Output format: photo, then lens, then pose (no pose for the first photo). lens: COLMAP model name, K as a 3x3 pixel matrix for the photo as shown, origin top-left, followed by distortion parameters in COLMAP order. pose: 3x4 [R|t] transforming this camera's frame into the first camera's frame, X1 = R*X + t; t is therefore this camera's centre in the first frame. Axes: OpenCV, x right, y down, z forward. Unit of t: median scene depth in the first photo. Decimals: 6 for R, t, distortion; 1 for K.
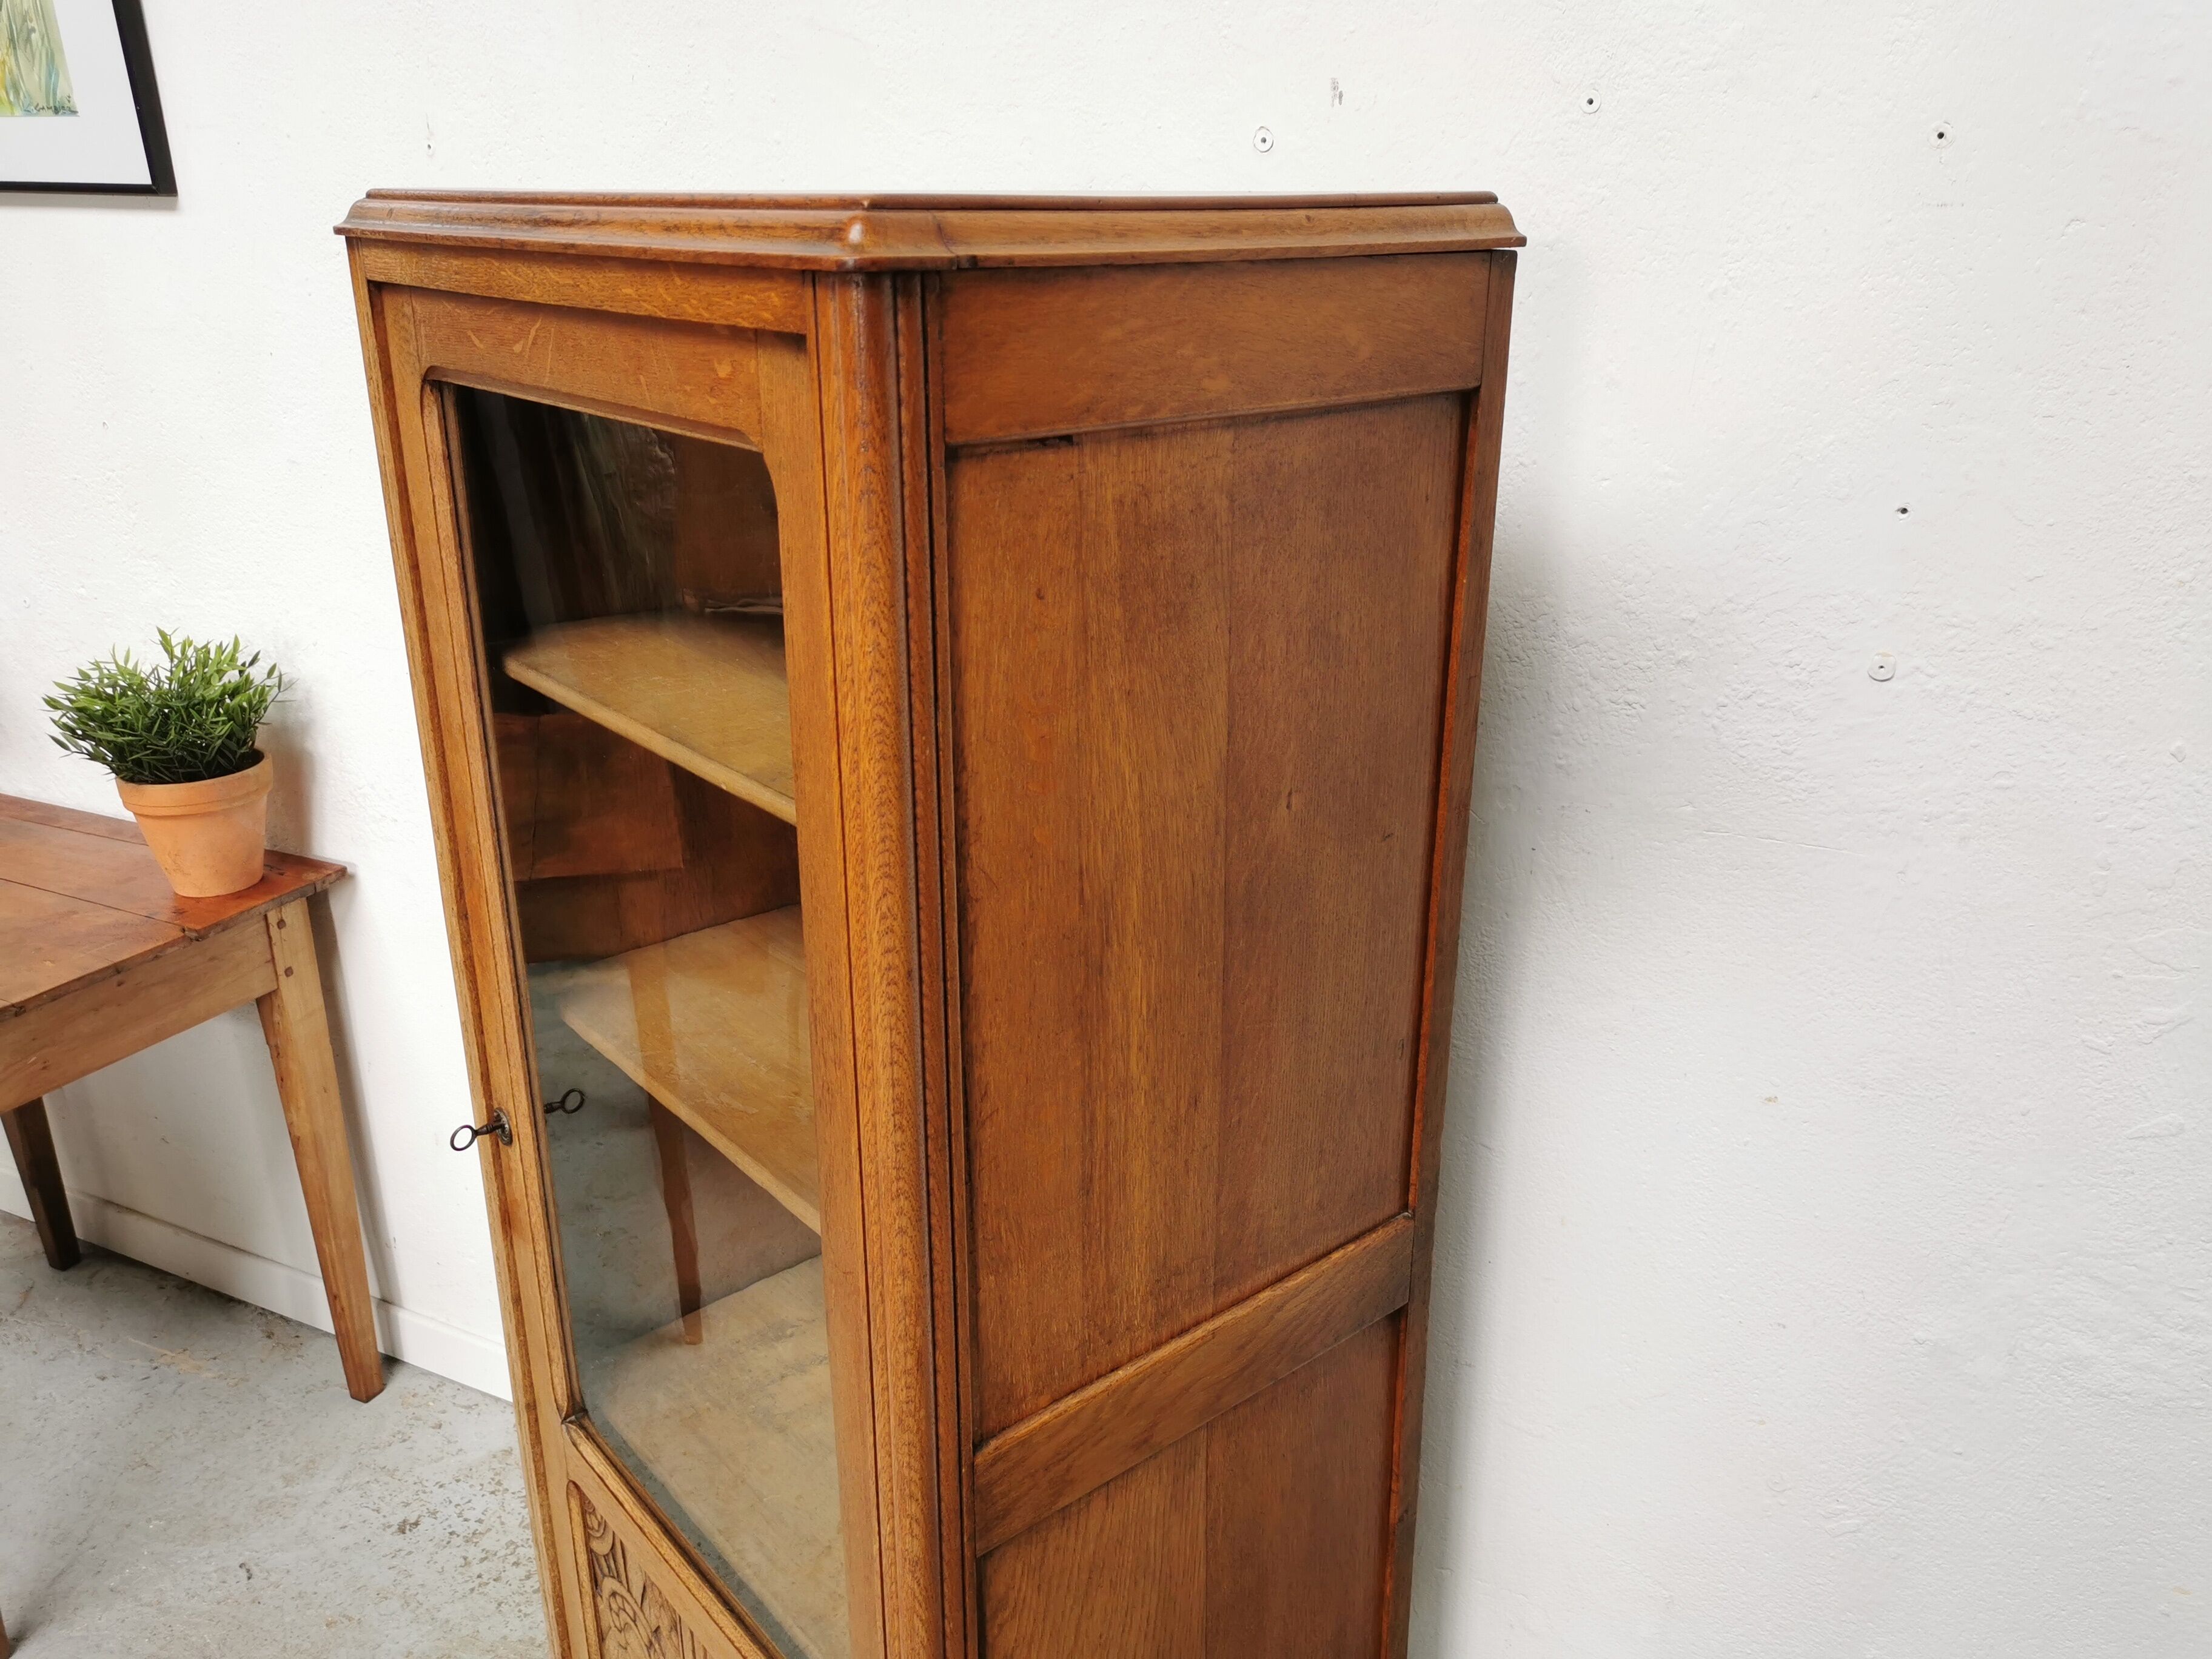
lens RADIAL K [[1720.9, 0, 1103.7], [0, 1720.9, 837.6], [0, 0, 1]] dist [0.020851, -0.006855]
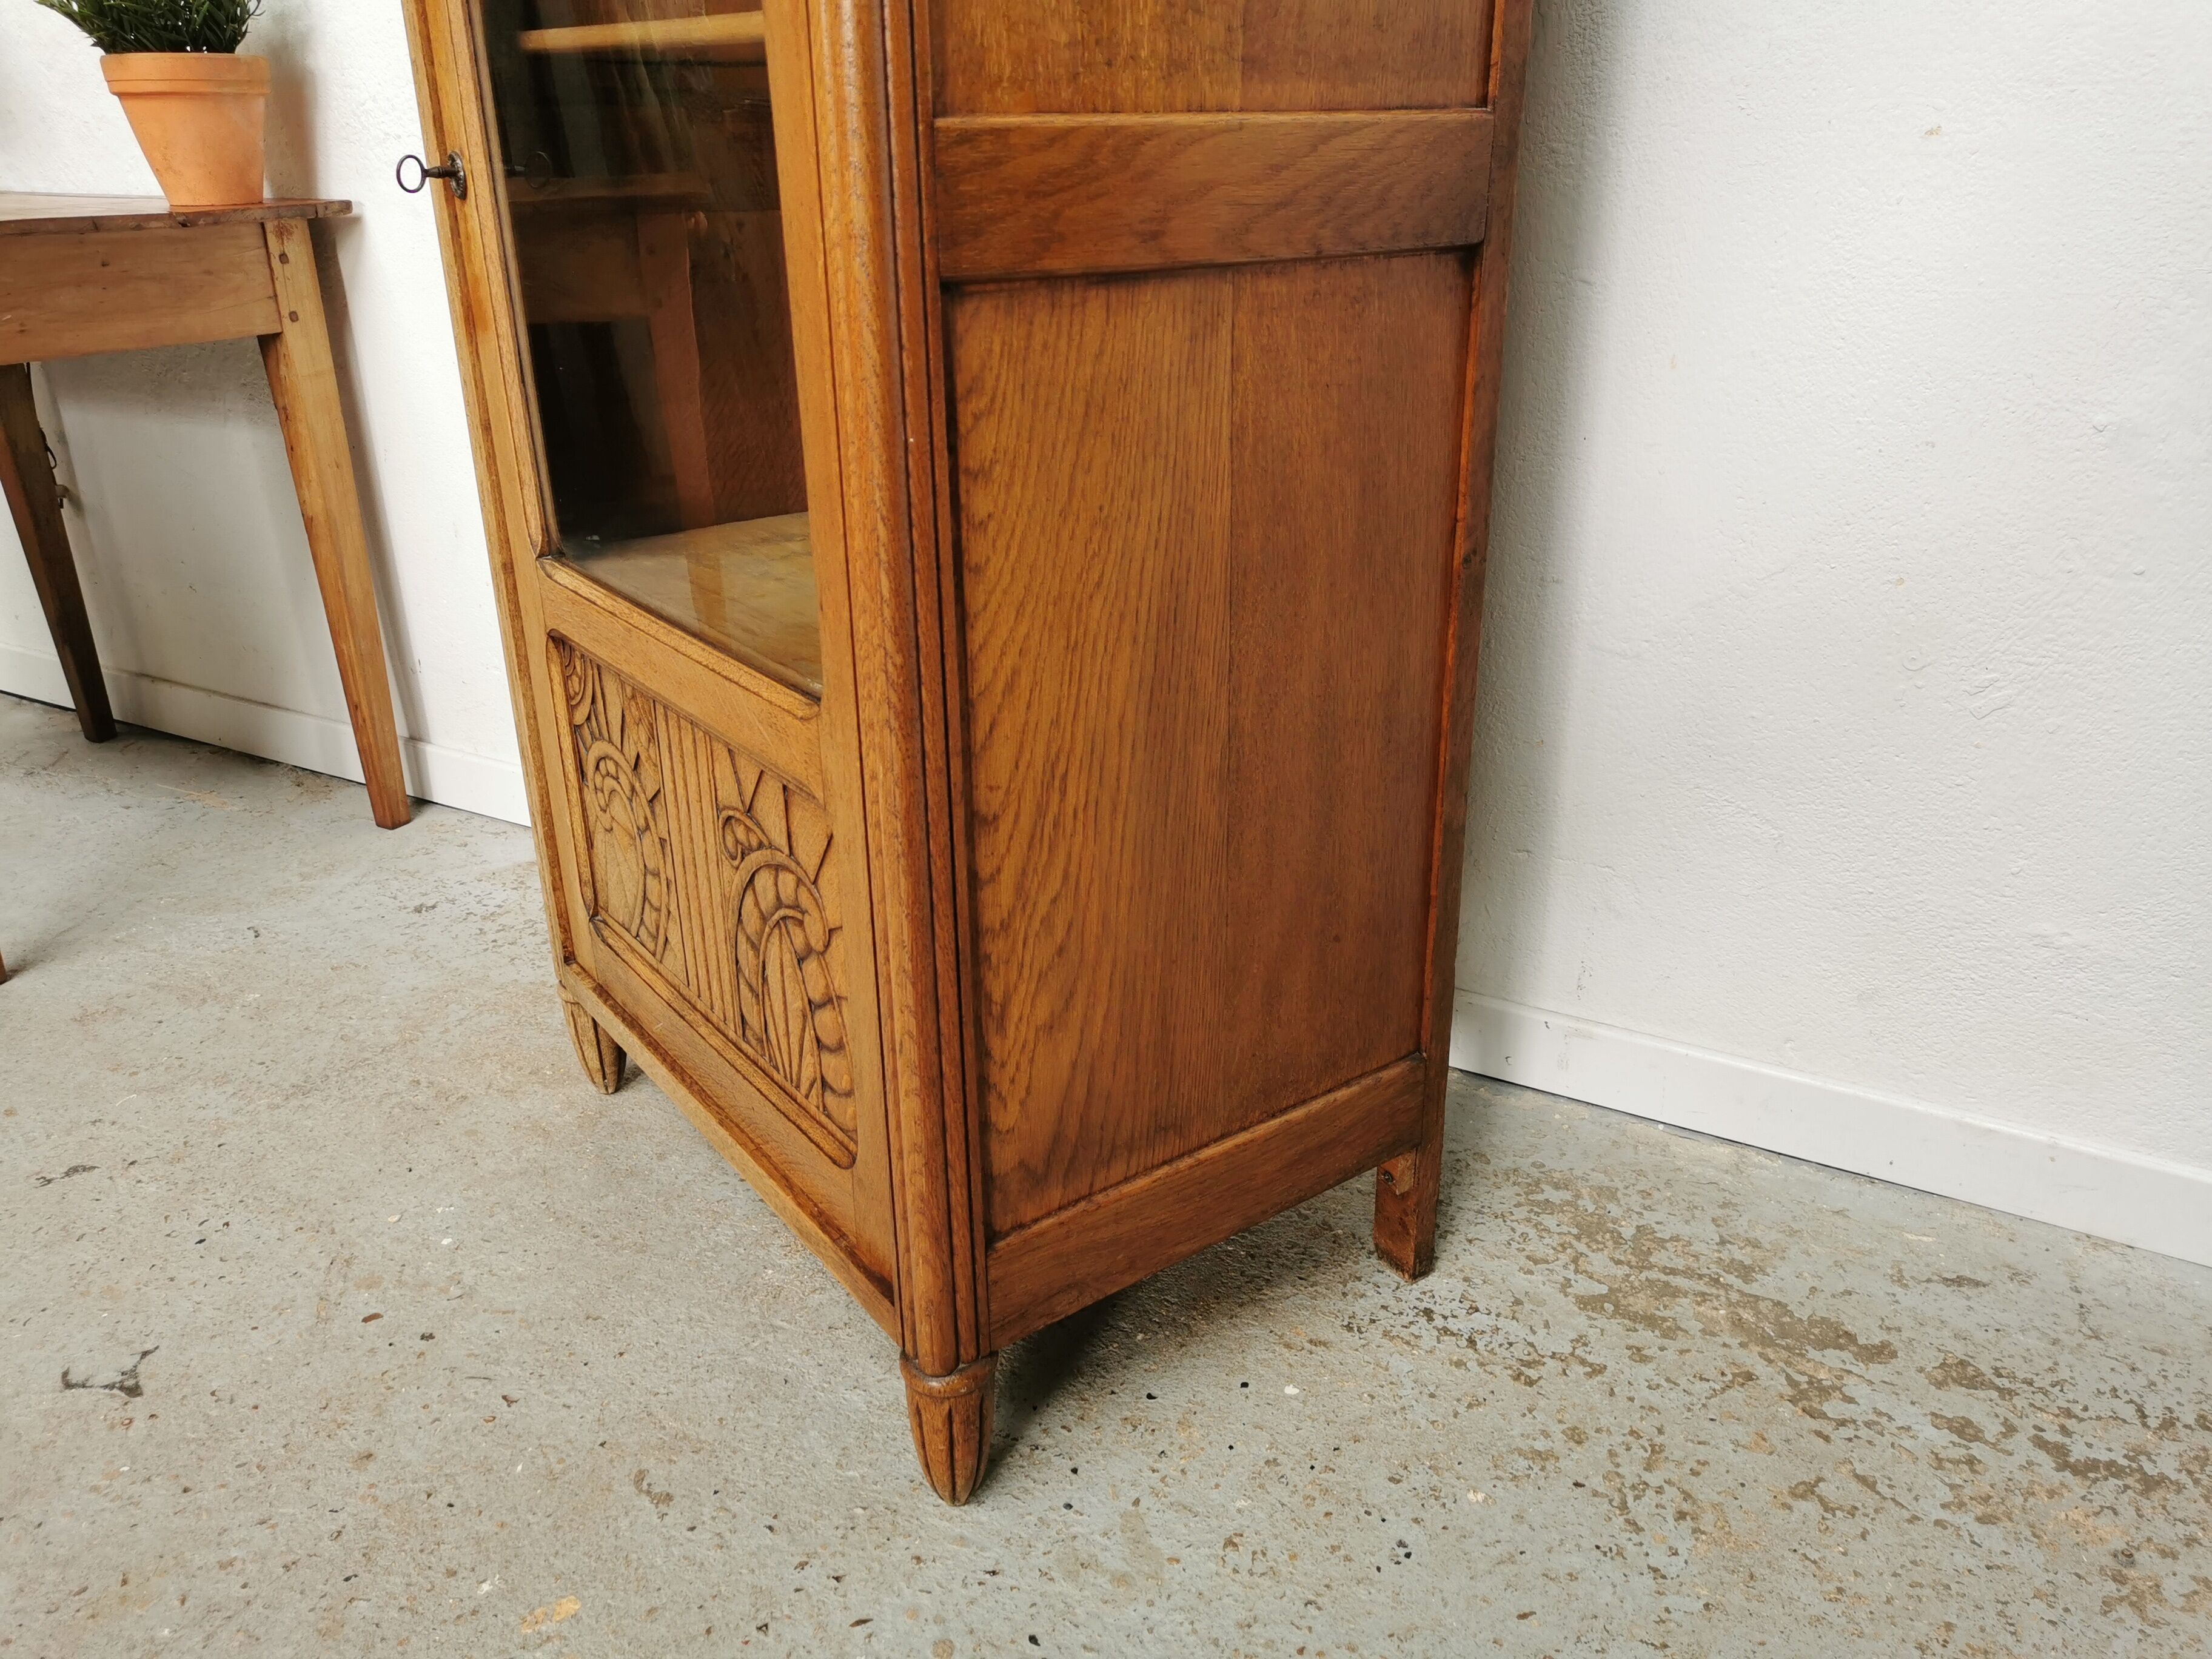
lens RADIAL K [[1701.3, 0, 1101.6], [0, 1701.3, 836.2], [0, 0, 1]] dist [0.067451, -0.069506]
pose [[0.997883, 0.017460, -0.062641, 0.028647], [-0.014571, 0.998822, 0.046294, 0.310819], [0.063376, -0.045283, 0.996962, 0.083930]]
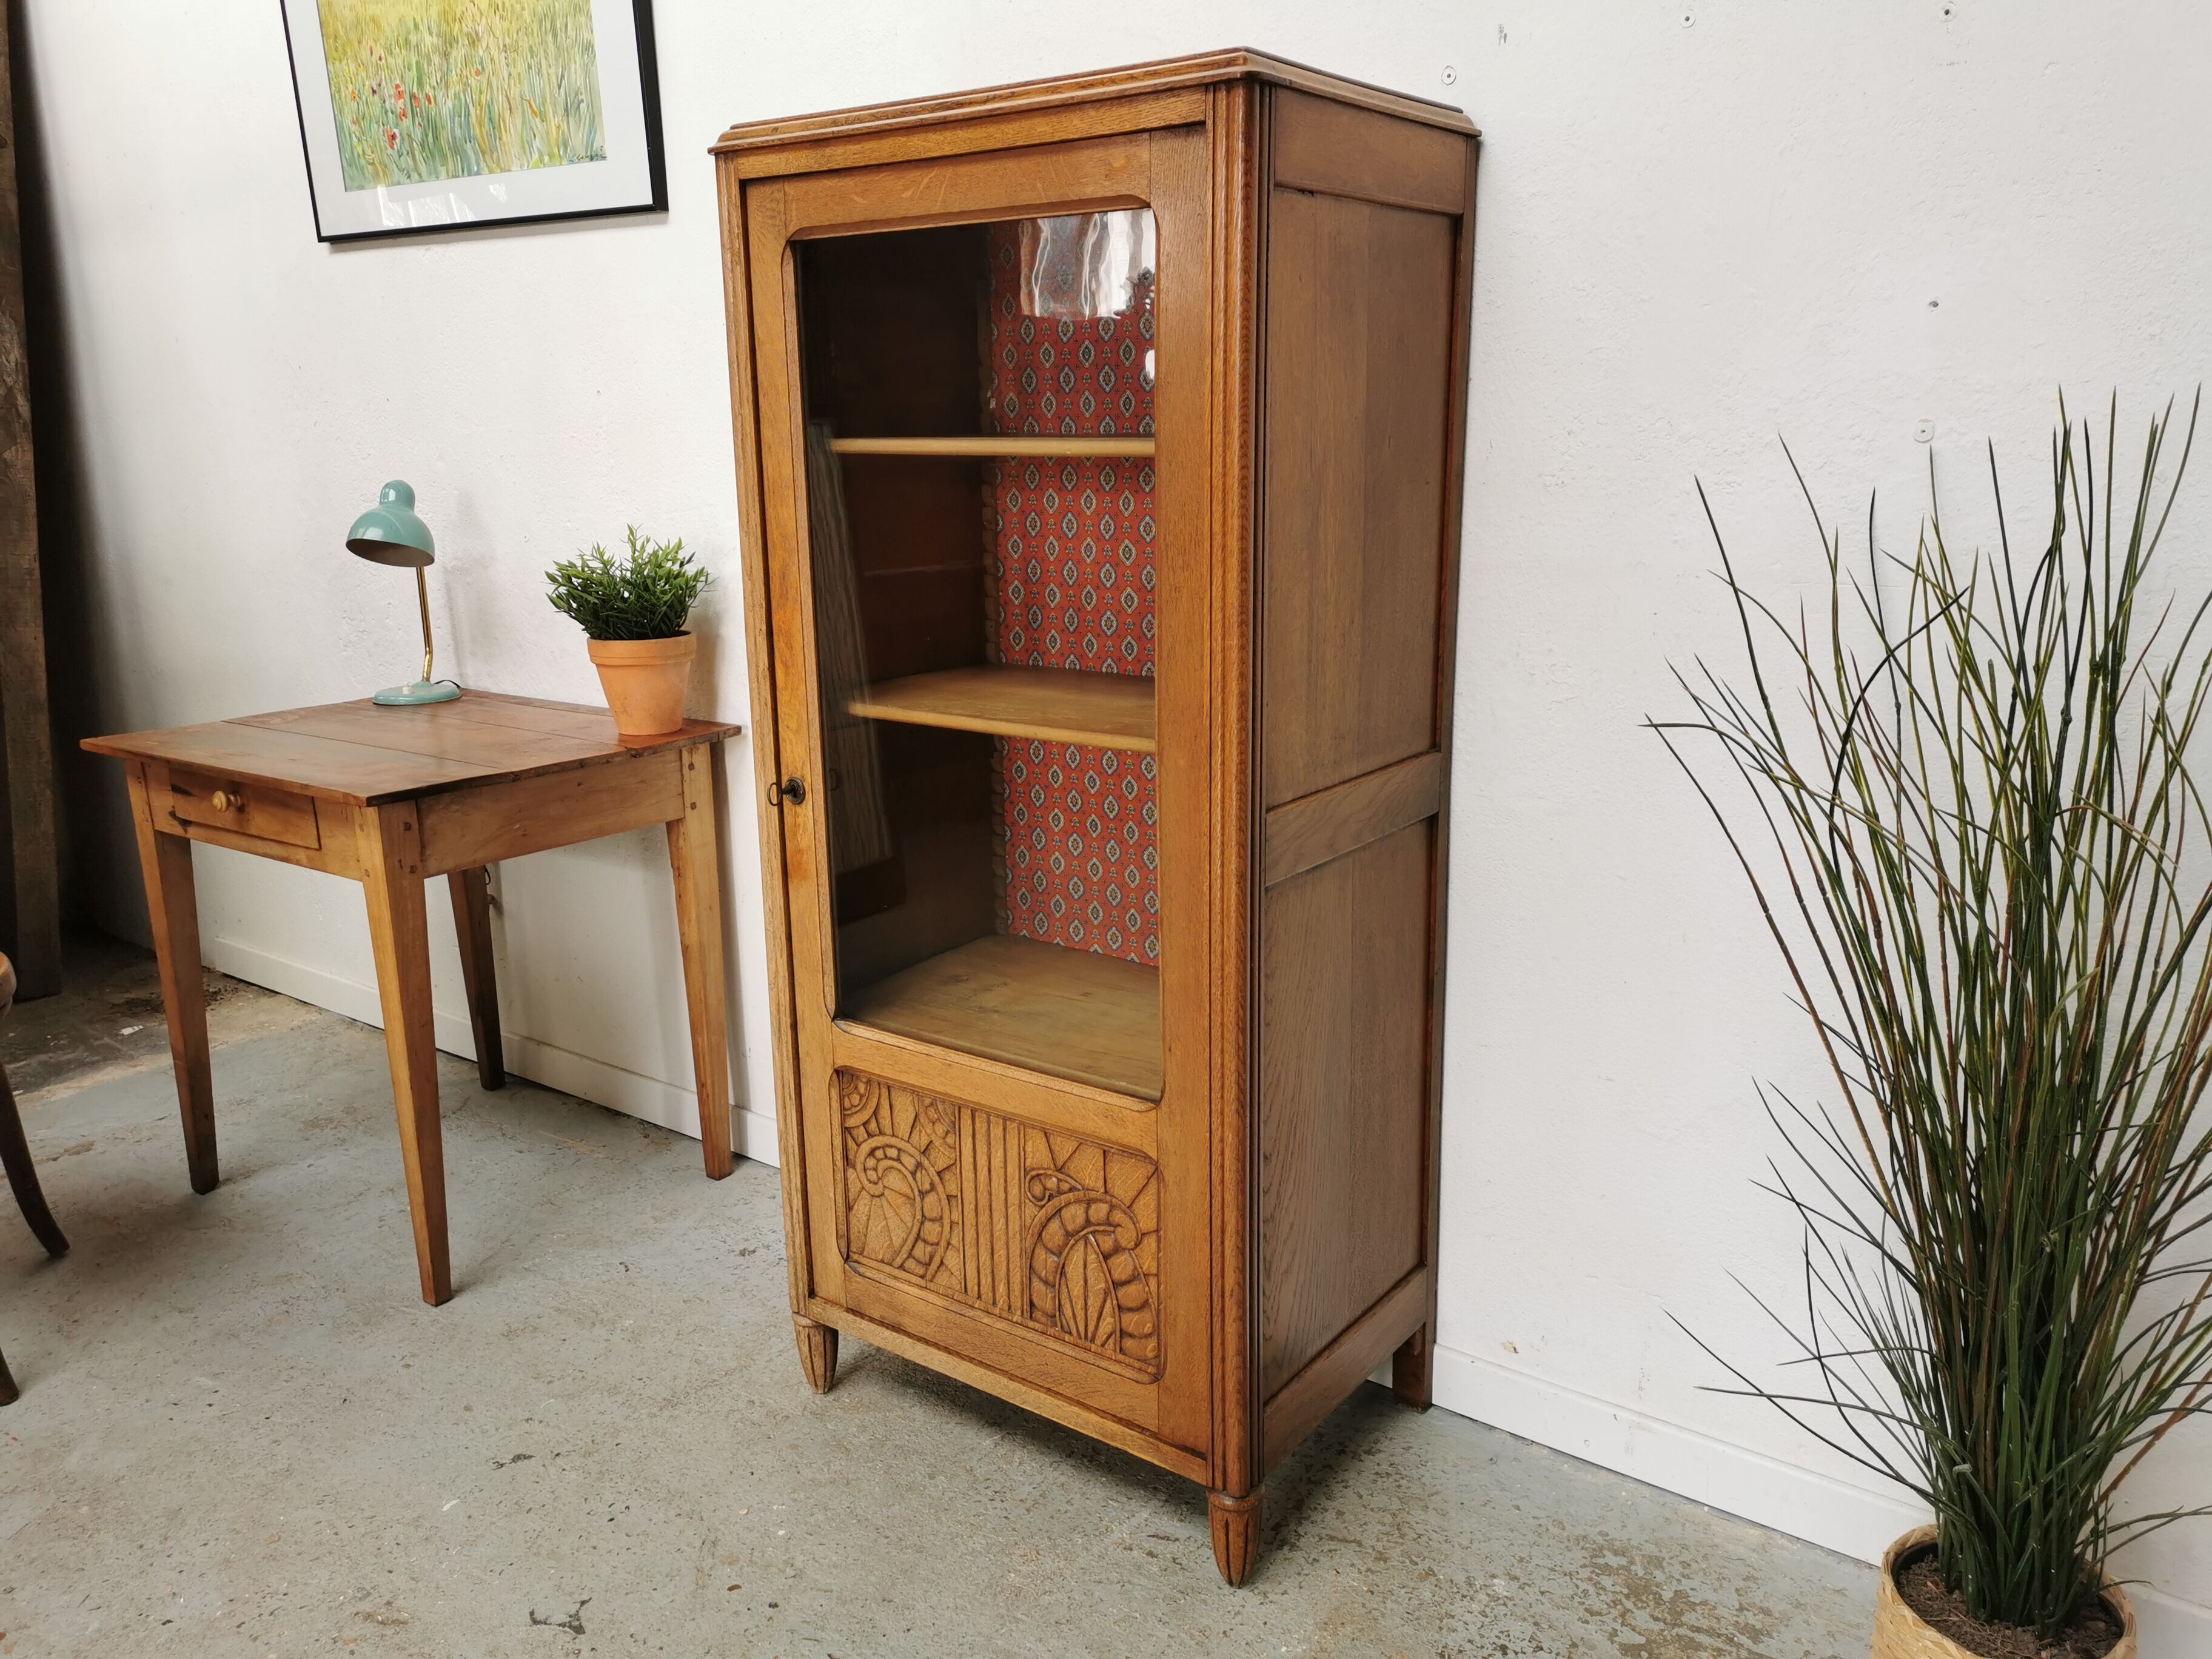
lens RADIAL K [[1697.5, 0, 1102.8], [0, 1697.5, 832.0], [0, 0, 1]] dist [0.069615, -0.069573]
pose [[0.983497, 0.033681, -0.177763, 0.055423], [-0.054397, 0.992107, -0.112984, 0.225002], [0.172554, 0.120789, 0.977566, -0.187494]]
